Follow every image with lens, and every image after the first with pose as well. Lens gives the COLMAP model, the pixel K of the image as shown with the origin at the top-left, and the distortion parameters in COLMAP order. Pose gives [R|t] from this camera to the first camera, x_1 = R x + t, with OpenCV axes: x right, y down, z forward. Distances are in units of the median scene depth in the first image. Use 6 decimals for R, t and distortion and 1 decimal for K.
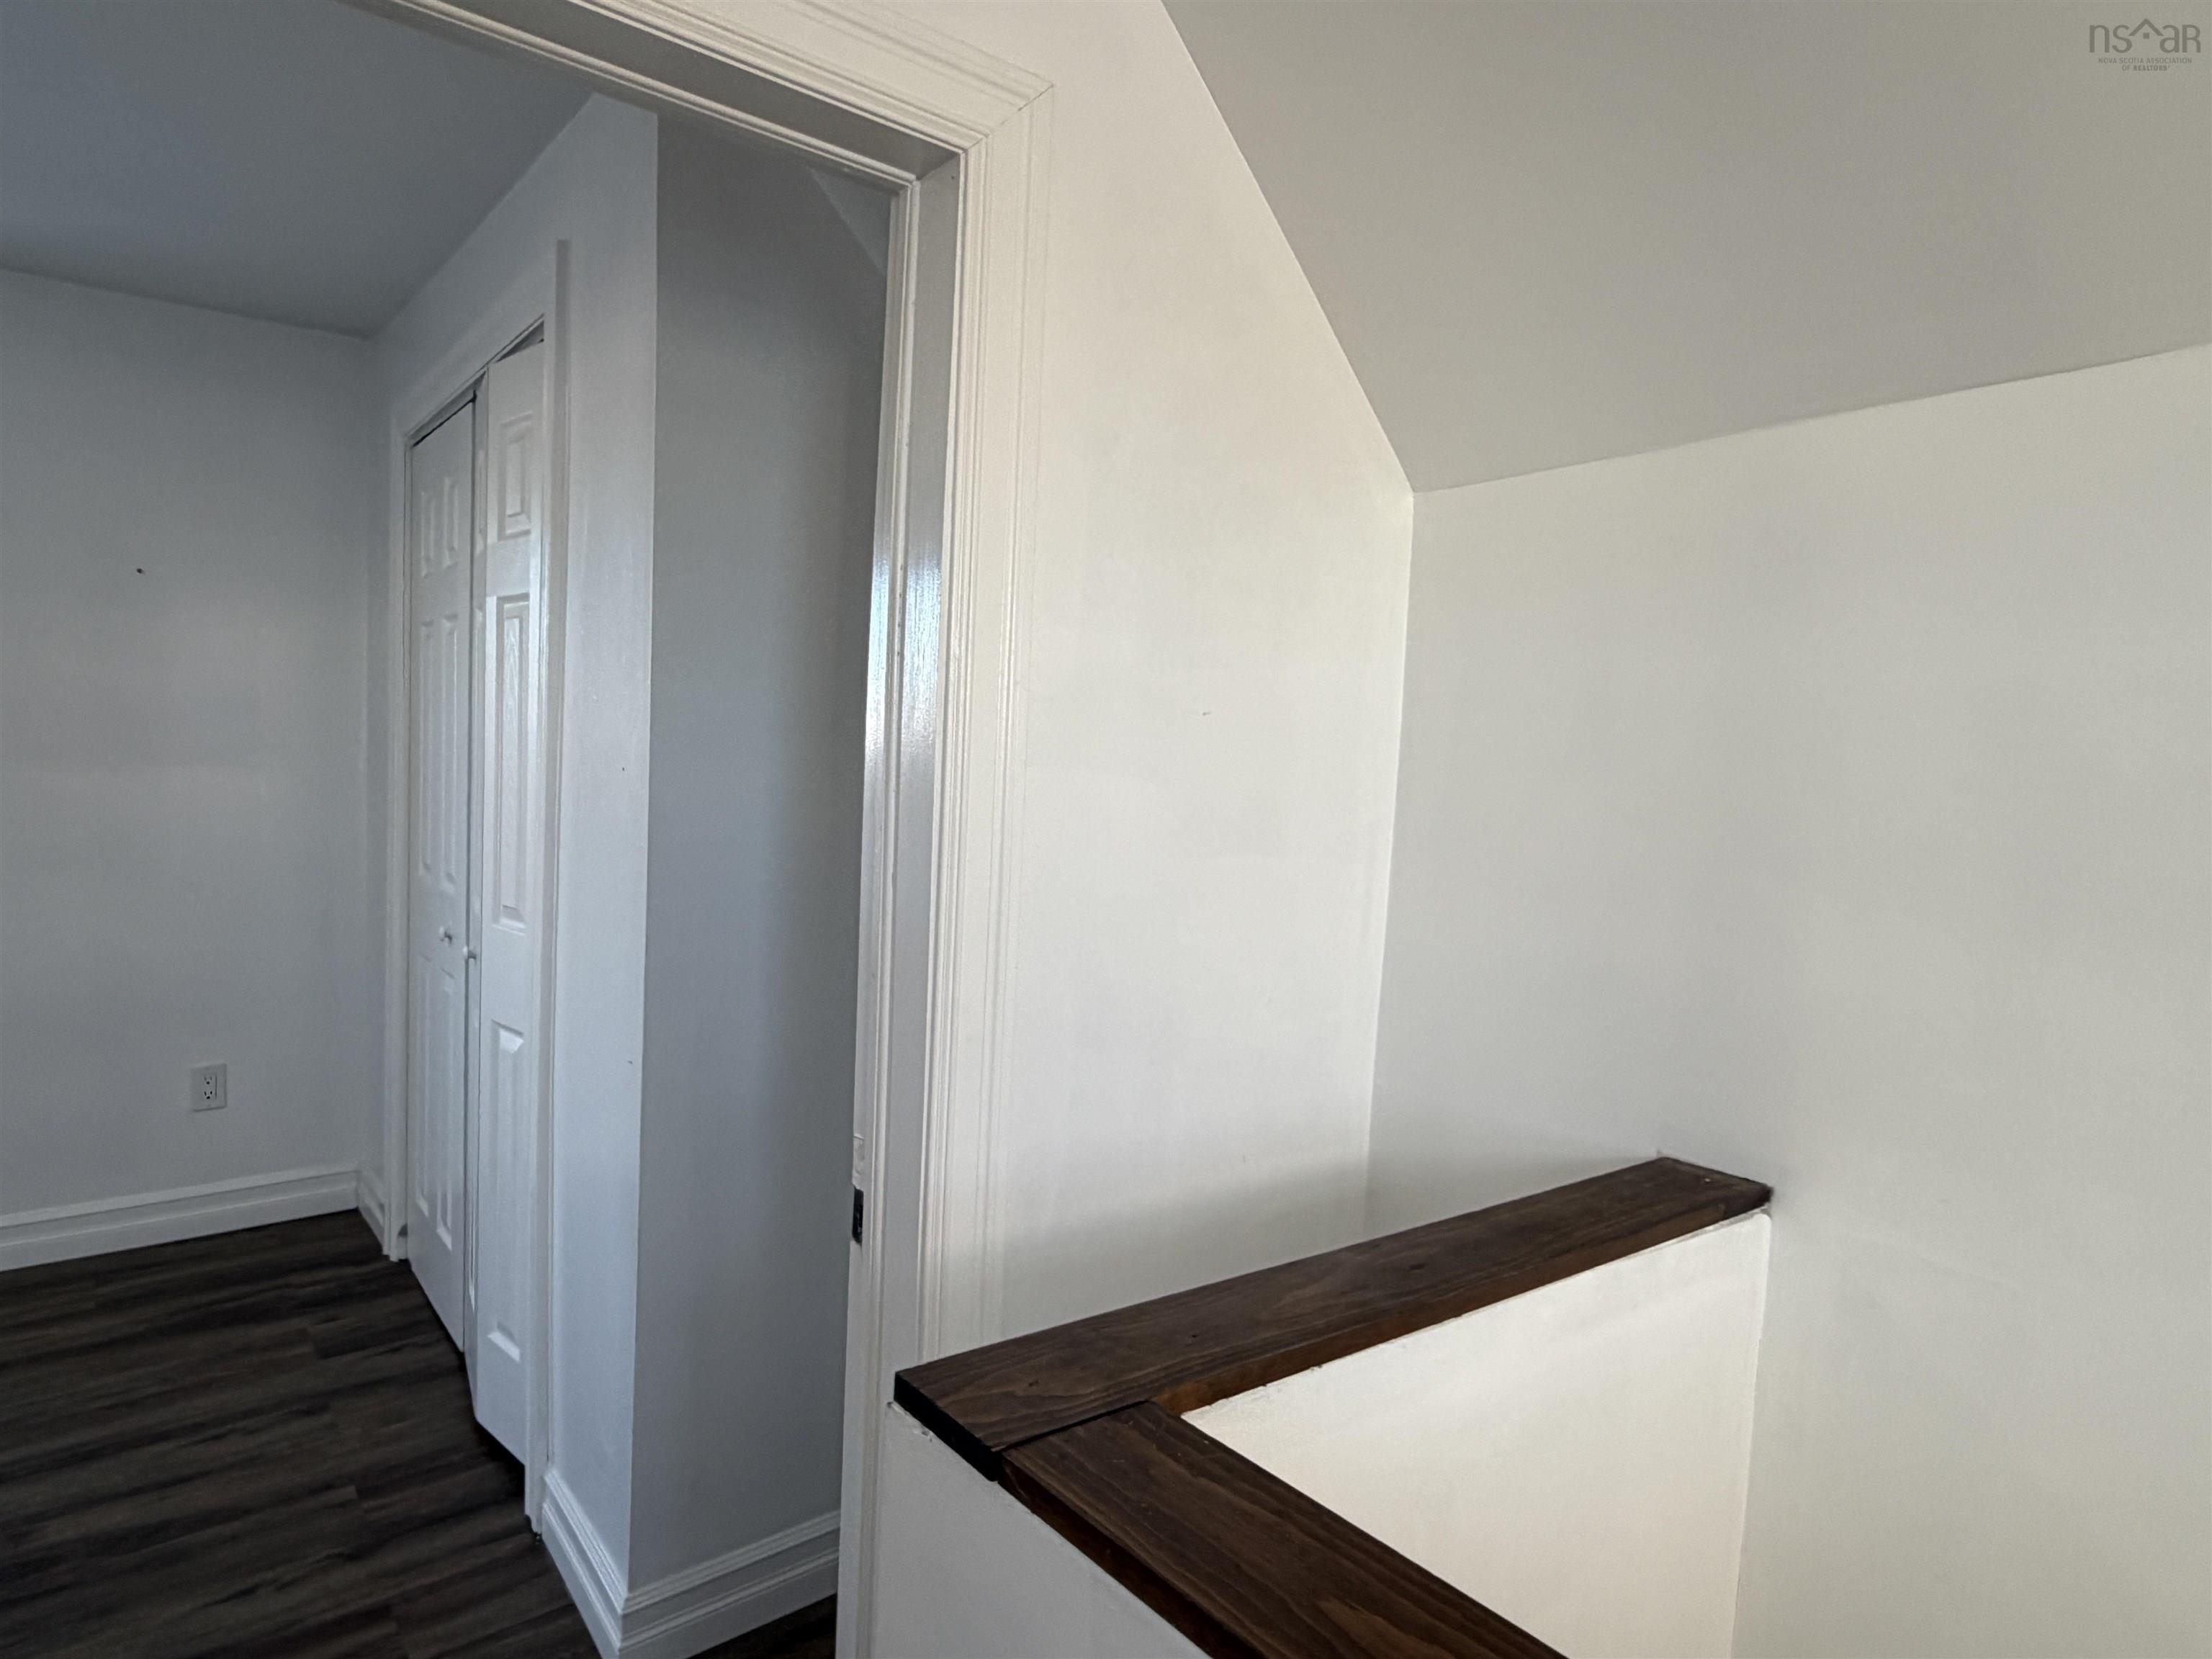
lens RADIAL K [[1297.2, 0, 1106.0], [0, 1297.2, 829.5], [0, 0, 1]] dist [0.001702, -0.000800]
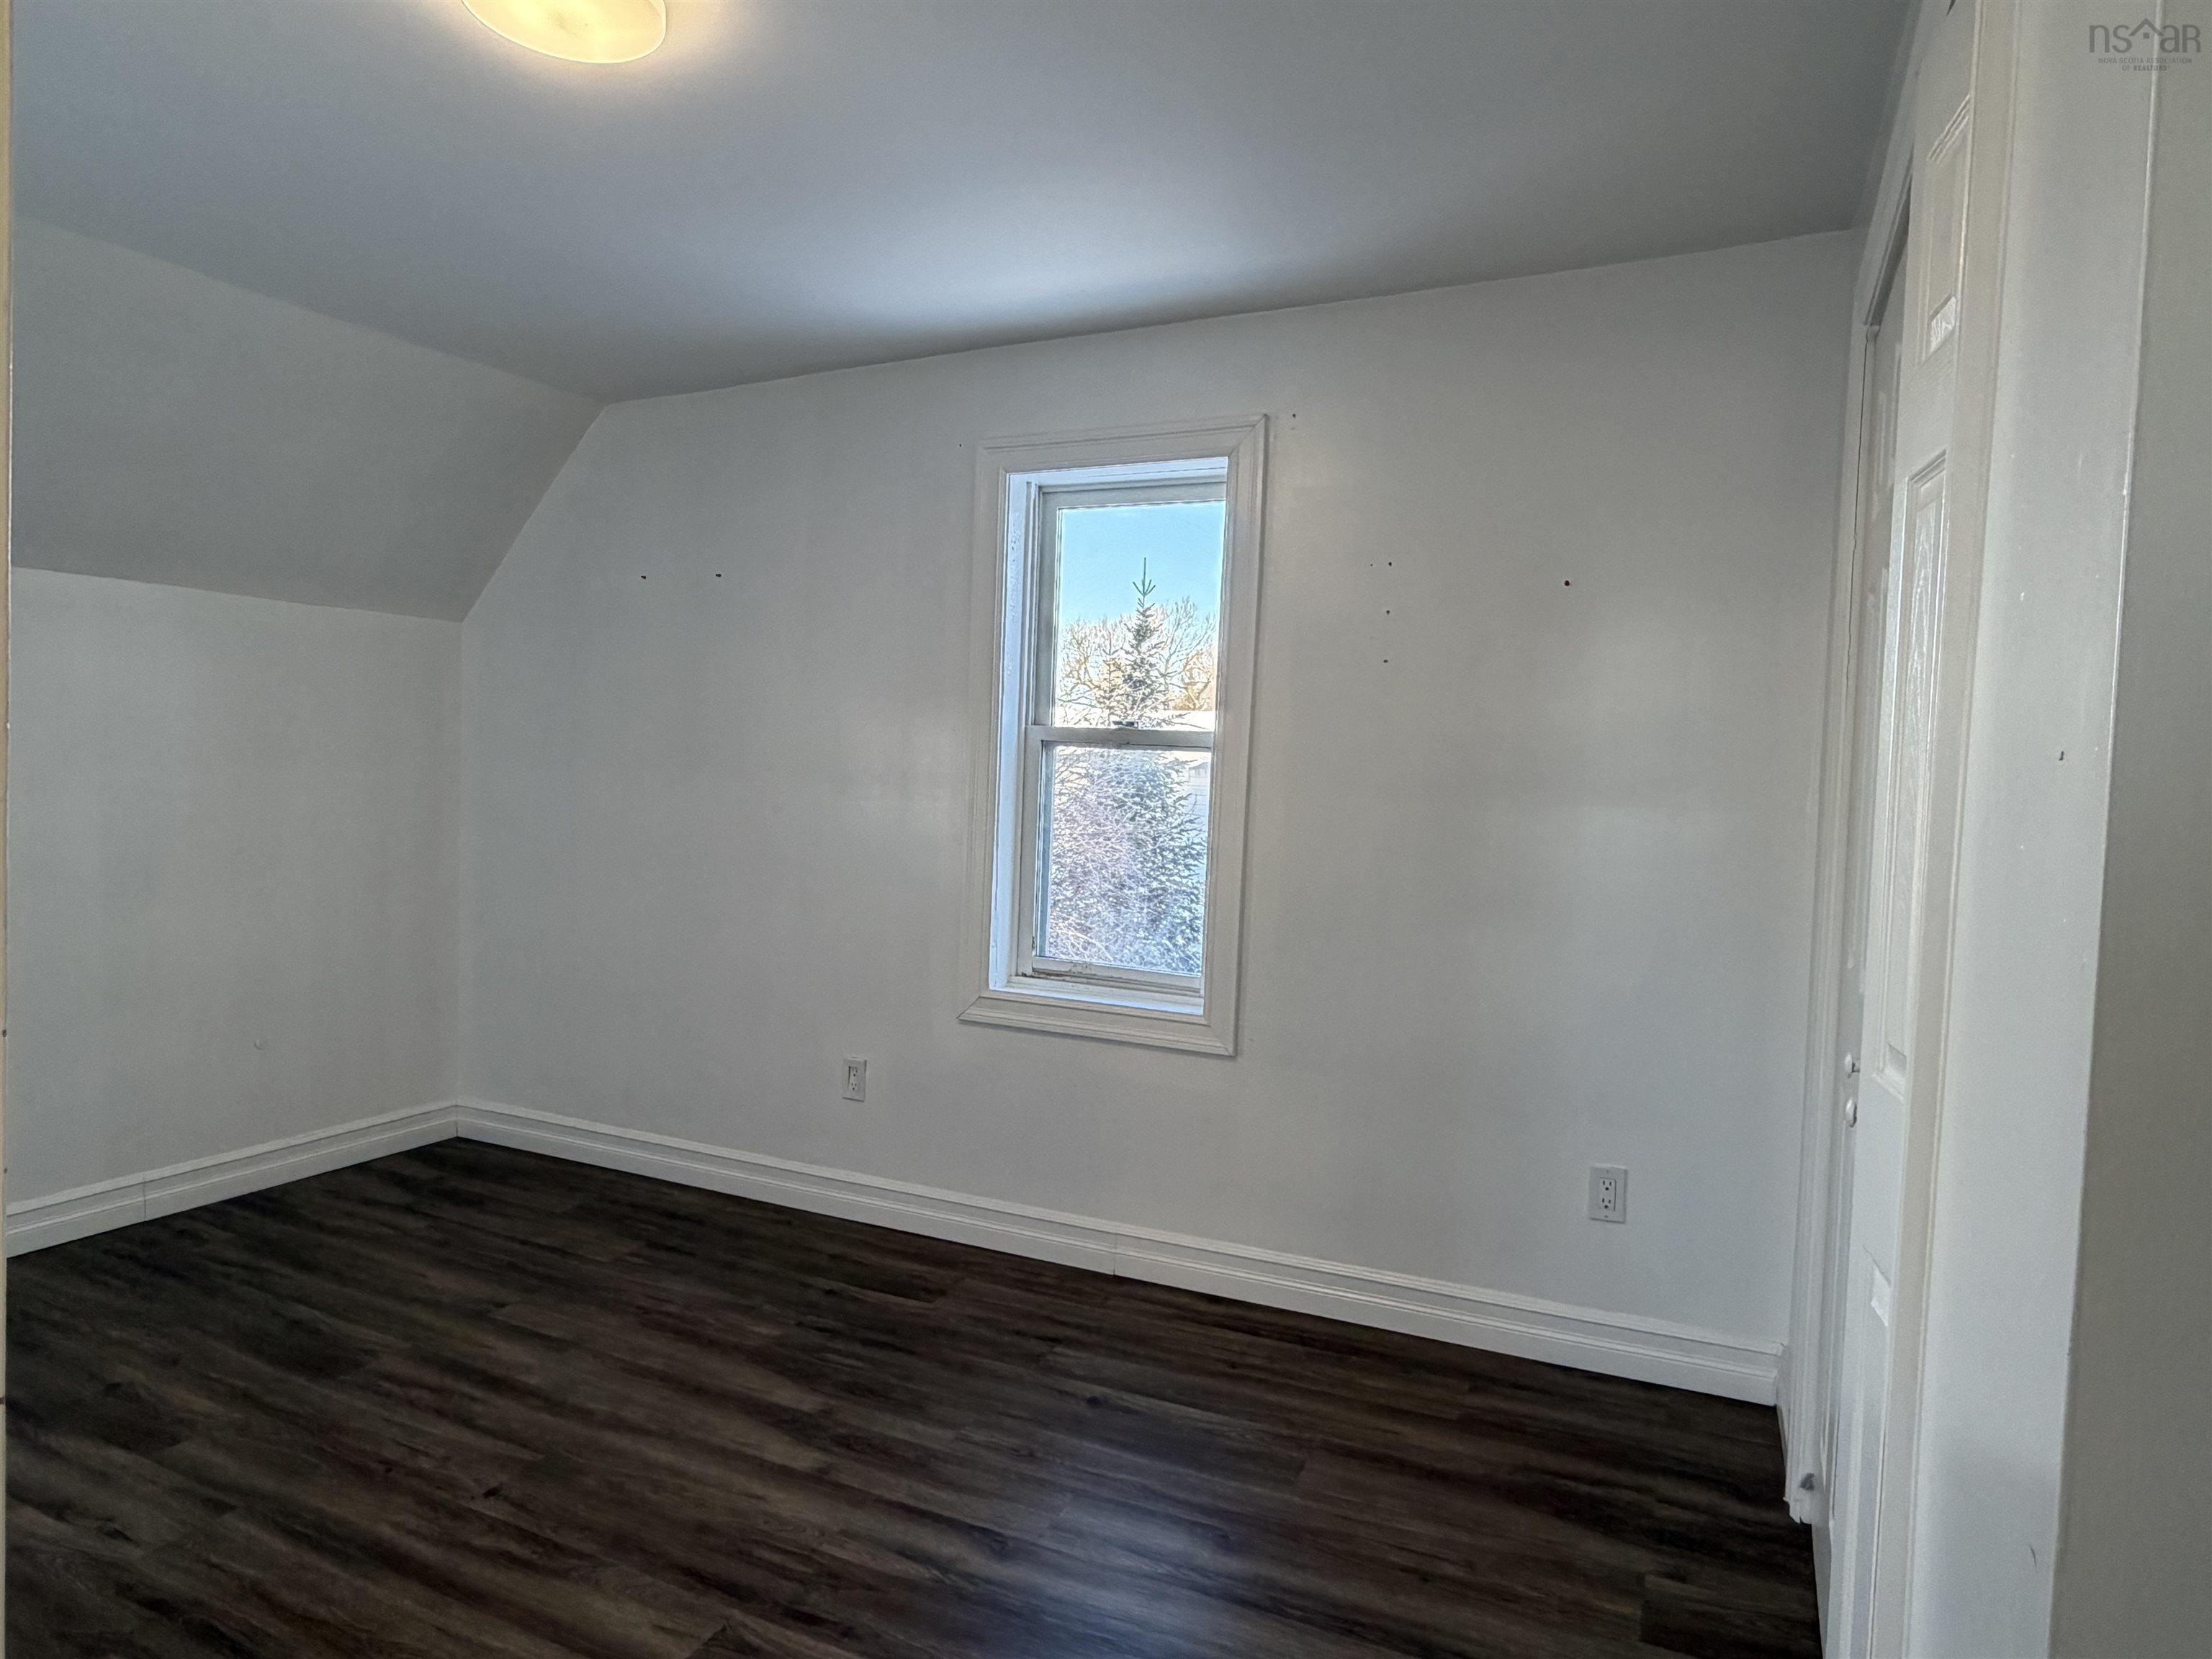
lens RADIAL K [[1297.2, 0, 1106.0], [0, 1297.2, 829.5], [0, 0, 1]] dist [0.001702, -0.000800]
pose [[0.433242, 0.009686, -0.901226, -0.093473], [-0.065991, 0.997599, -0.021001, 0.005260], [0.898858, 0.068572, 0.432841, 0.368784]]
